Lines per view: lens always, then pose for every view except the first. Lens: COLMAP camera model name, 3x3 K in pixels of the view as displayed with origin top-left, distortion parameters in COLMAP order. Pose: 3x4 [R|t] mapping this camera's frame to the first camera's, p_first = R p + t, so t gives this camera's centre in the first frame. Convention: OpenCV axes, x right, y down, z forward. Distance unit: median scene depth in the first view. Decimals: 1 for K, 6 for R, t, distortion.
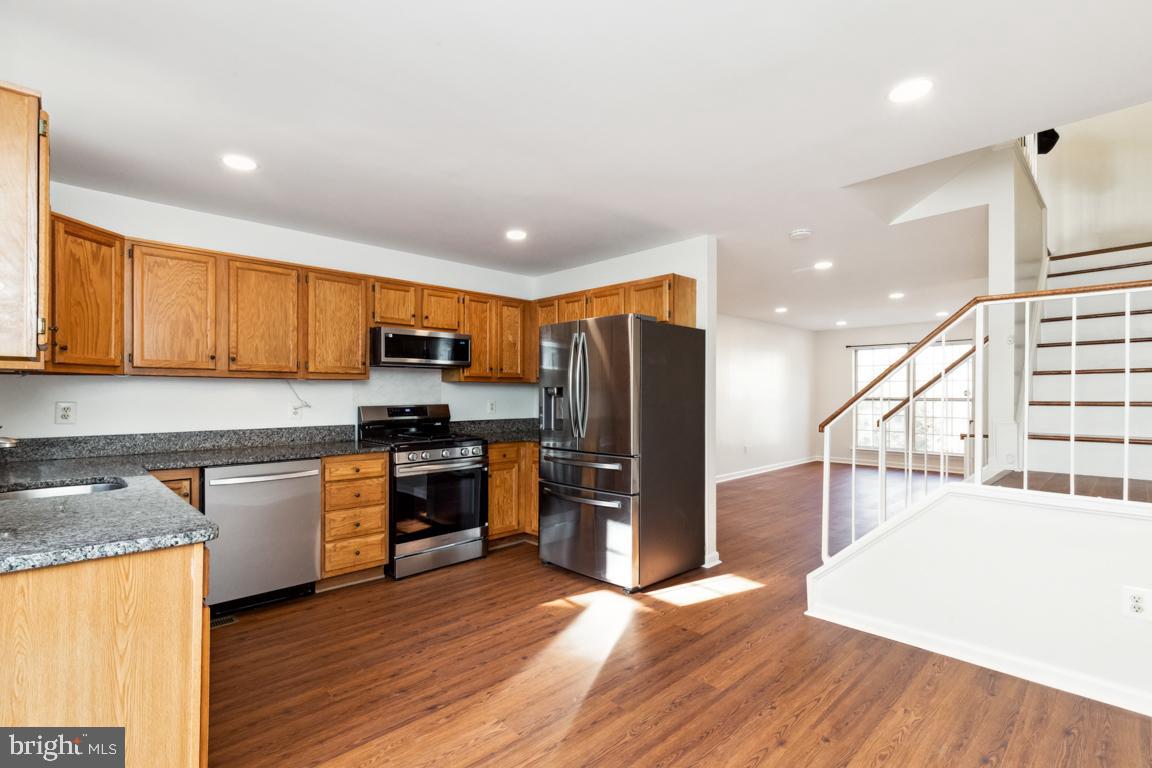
lens RADIAL K [[535.4, 0, 580.8], [0, 535.4, 393.2], [0, 0, 1]] dist [-0.001081, 0.002589]
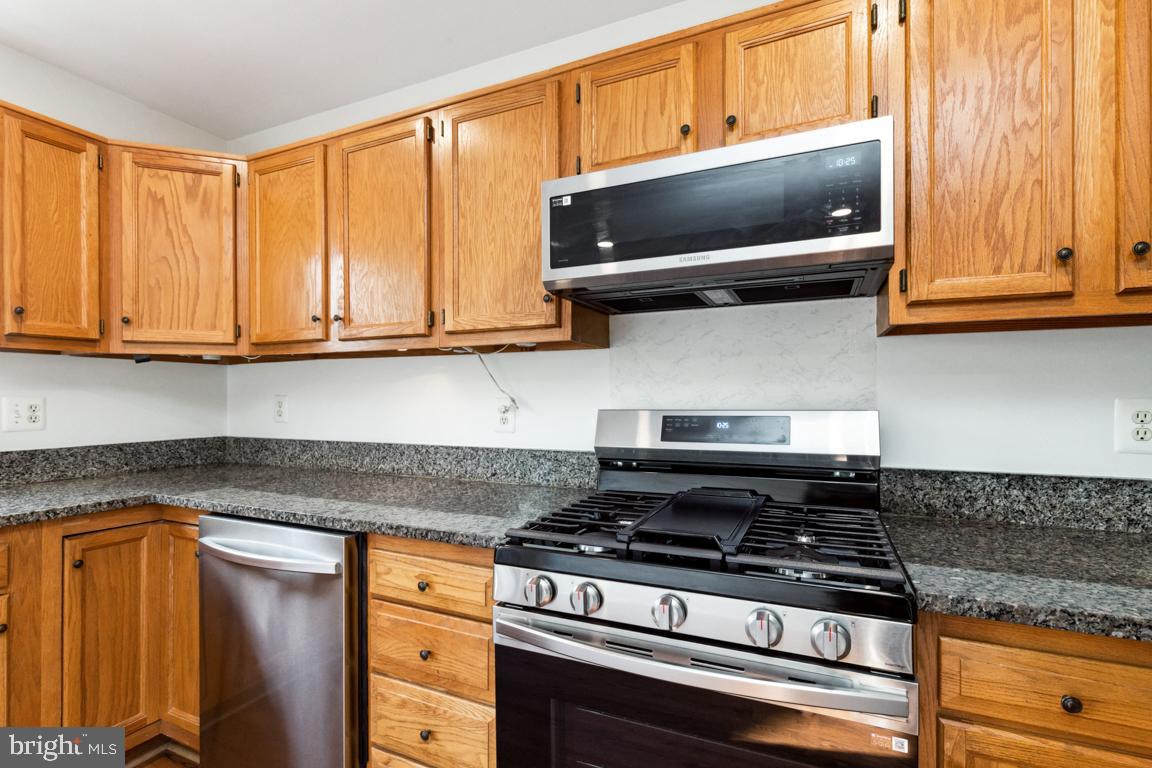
lens RADIAL K [[535.4, 0, 574.2], [0, 535.4, 396.0], [0, 0, 1]] dist [-0.001081, 0.002589]
pose [[0.351225, 0.000915, -0.936291, -0.046538], [0.004140, 0.999988, 0.002530, 0.016359], [0.936282, -0.004765, 0.351217, 1.061397]]
